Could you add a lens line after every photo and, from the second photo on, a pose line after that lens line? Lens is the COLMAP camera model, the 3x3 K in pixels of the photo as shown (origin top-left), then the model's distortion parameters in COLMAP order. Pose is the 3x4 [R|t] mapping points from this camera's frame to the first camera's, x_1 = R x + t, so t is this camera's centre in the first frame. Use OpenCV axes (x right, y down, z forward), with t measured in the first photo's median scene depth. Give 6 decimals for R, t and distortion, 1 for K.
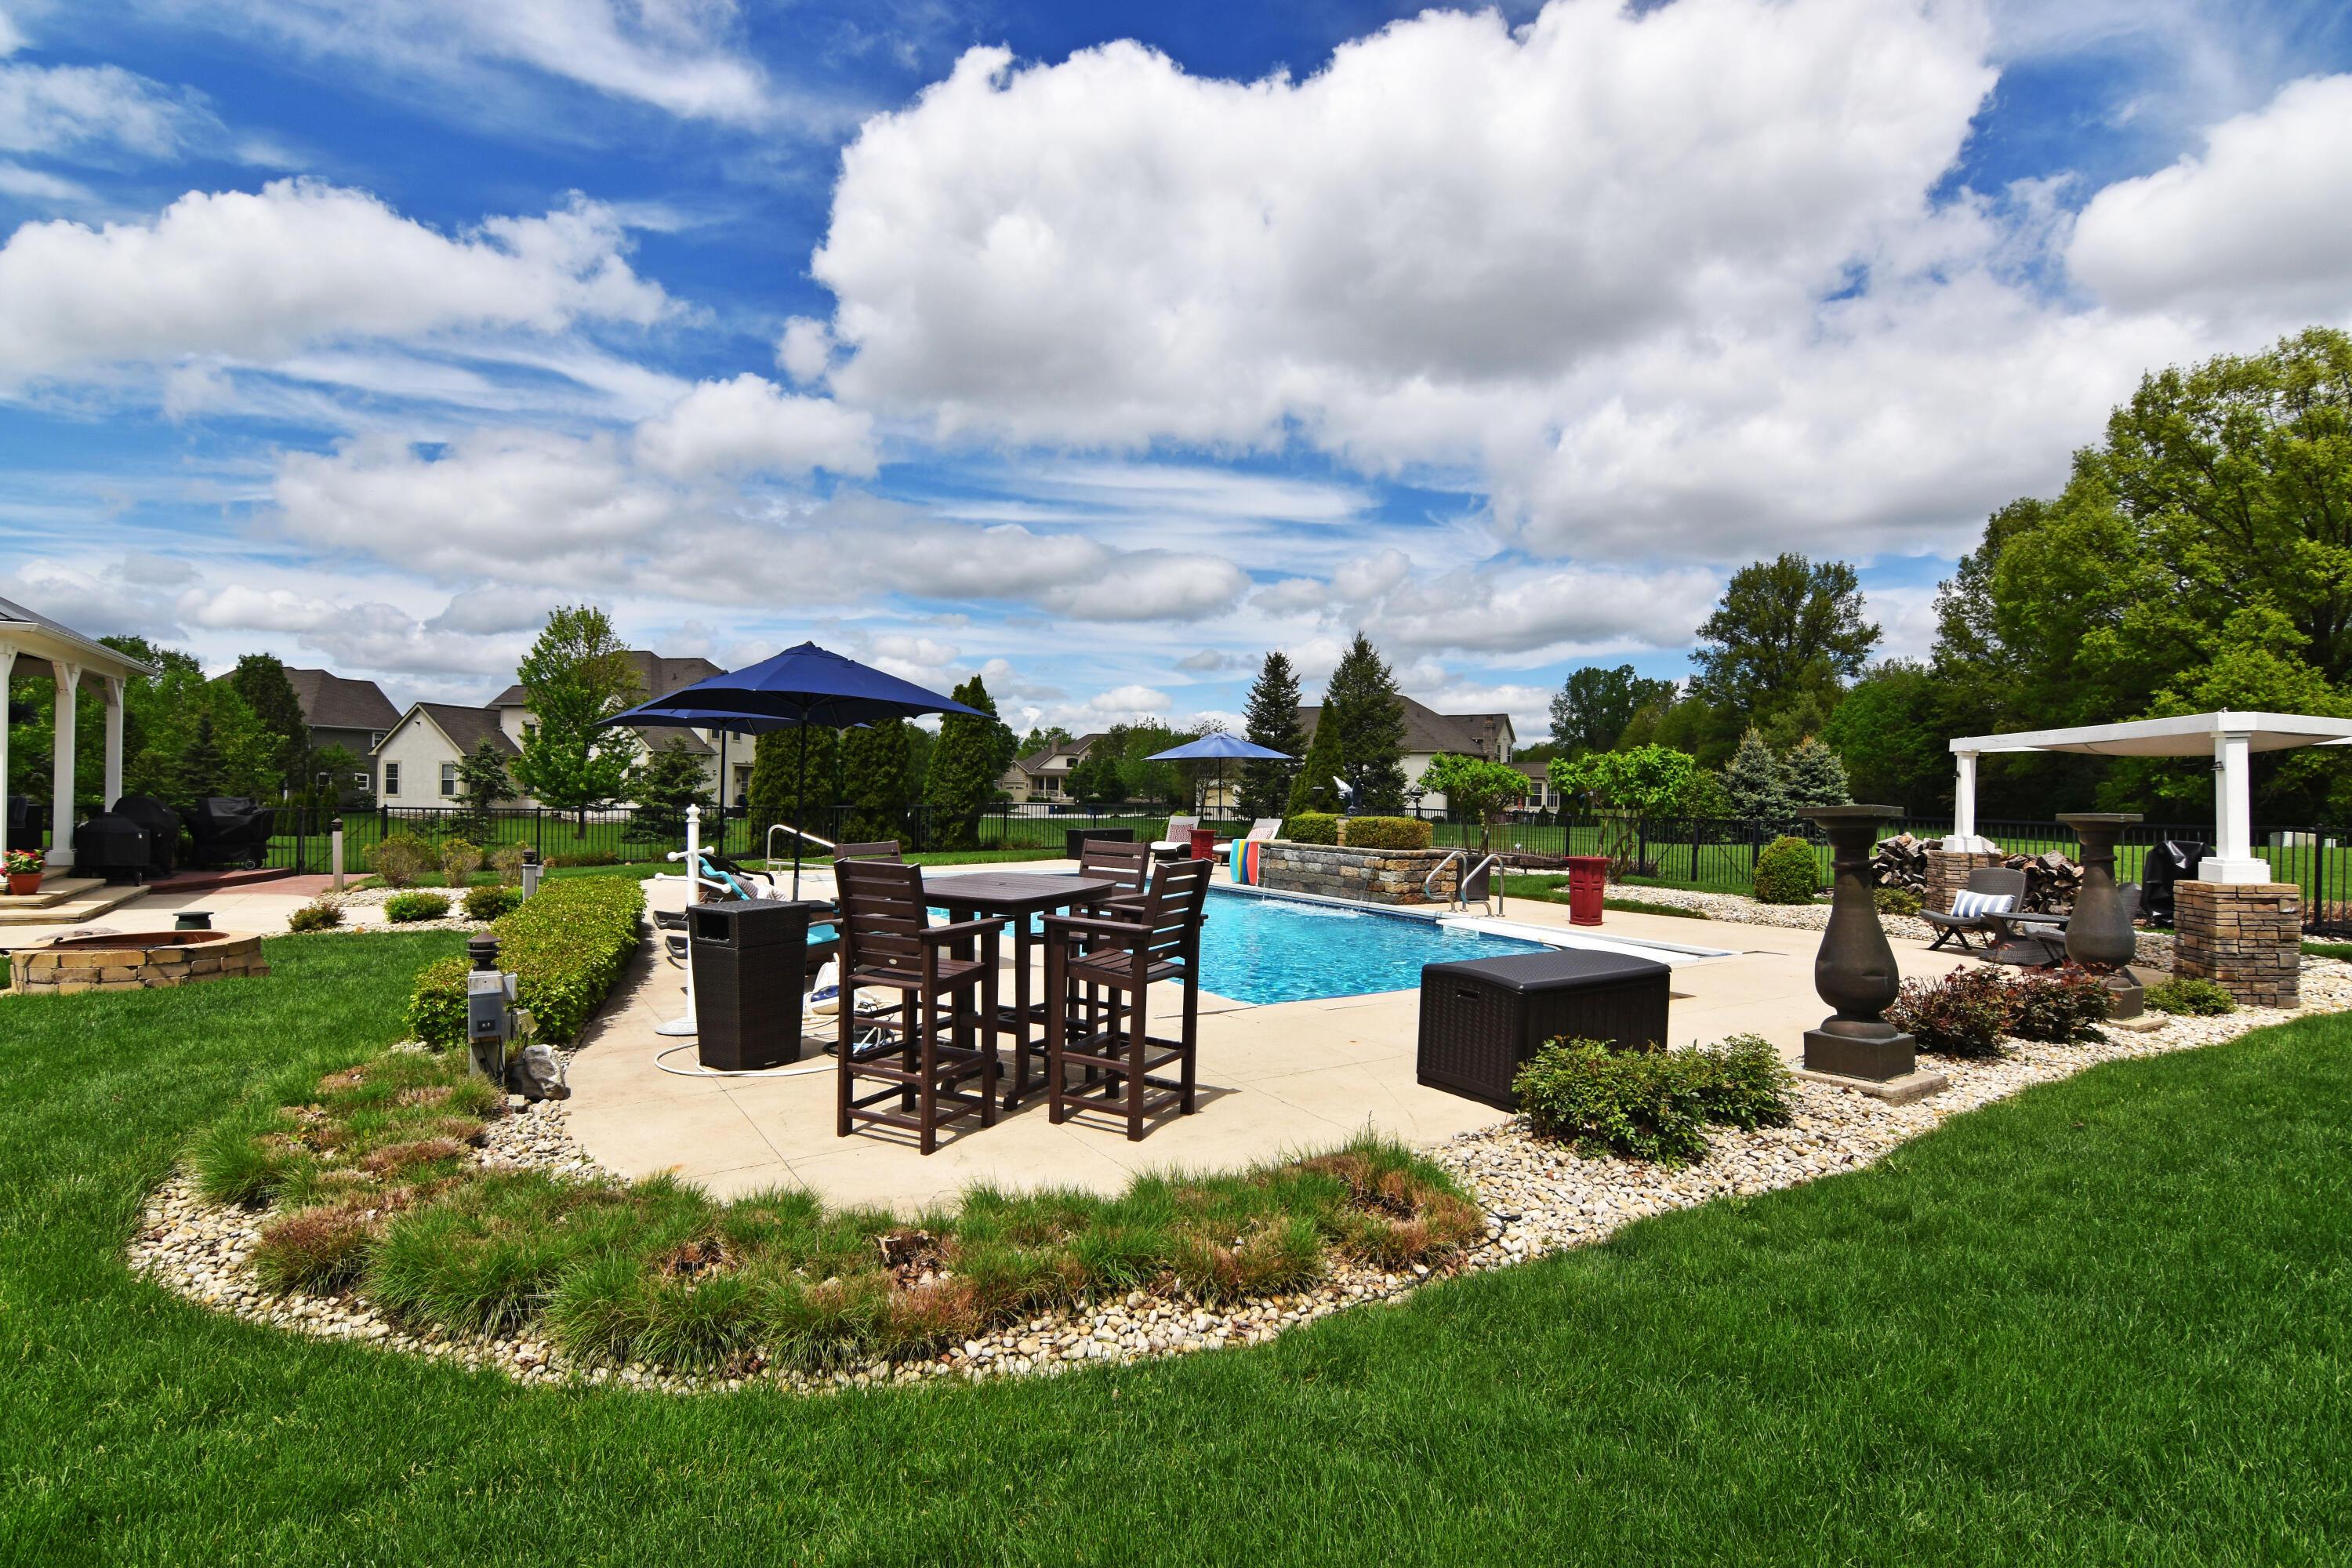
lens RADIAL K [[1106.2, 0, 1176.0], [0, 1106.2, 784.0], [0, 0, 1]] dist [-0.009426, -0.000910]
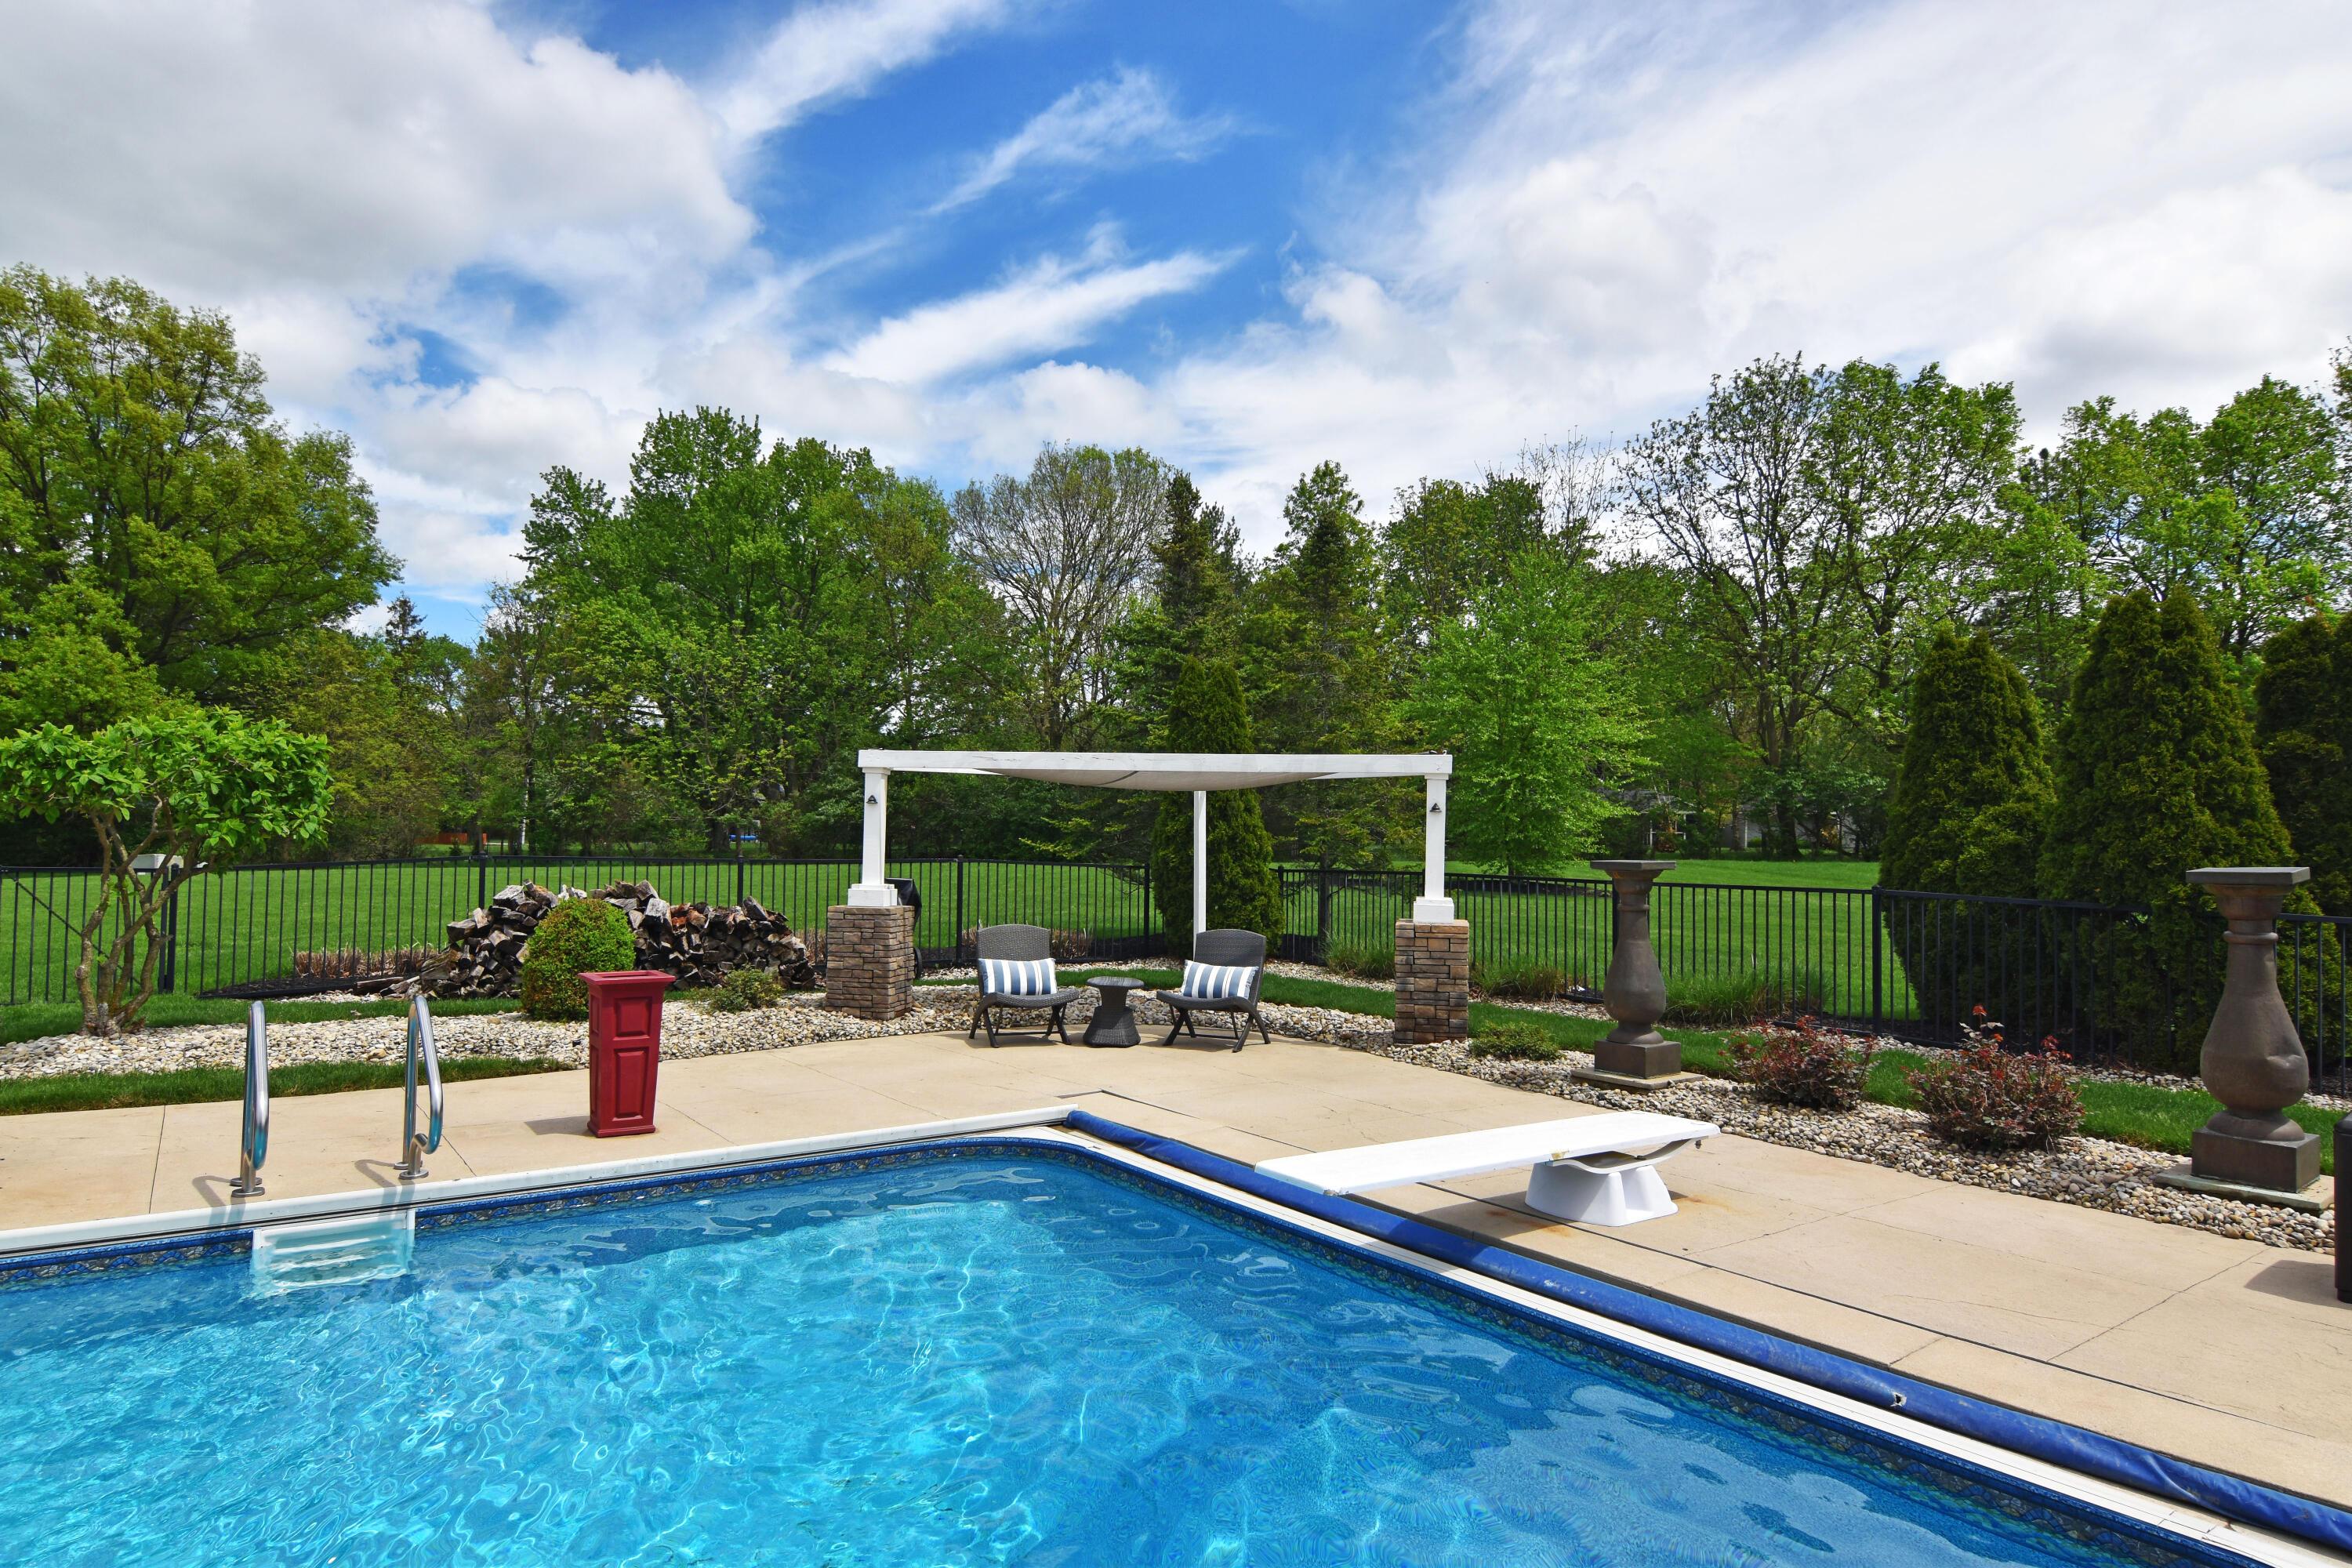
lens RADIAL K [[1278.9, 0, 1176.0], [0, 1278.9, 784.0], [0, 0, 1]] dist [-0.029206, -0.000372]
pose [[-0.087817, 0.025279, 0.995816, -0.032207], [-0.019554, 0.999442, -0.027095, -0.000133], [-0.995945, -0.021852, -0.087274, 0.220728]]
